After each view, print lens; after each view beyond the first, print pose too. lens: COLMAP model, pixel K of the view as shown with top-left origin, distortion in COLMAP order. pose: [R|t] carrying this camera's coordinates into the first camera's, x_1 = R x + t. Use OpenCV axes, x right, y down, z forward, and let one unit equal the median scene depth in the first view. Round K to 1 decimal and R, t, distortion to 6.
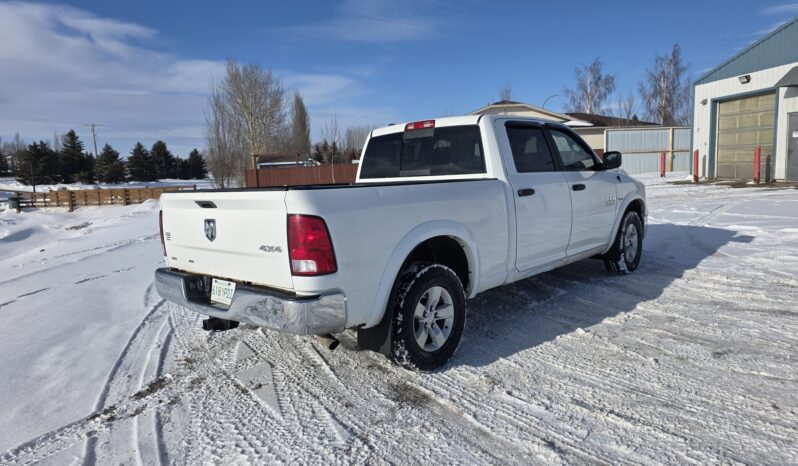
lens RADIAL K [[530.4, 0, 400.5], [0, 530.4, 244.8], [0, 0, 1]] dist [0.067704, -0.058276]
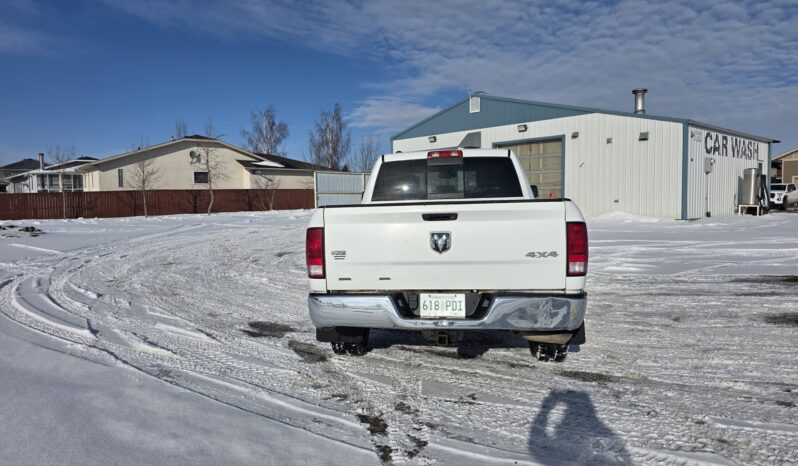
lens RADIAL K [[530.4, 0, 400.5], [0, 530.4, 244.8], [0, 0, 1]] dist [0.067704, -0.058276]
pose [[0.809475, -0.024788, 0.586631, -0.682330], [0.067639, 0.996394, -0.051231, 0.014524], [-0.583246, 0.081149, 0.808232, 0.169529]]
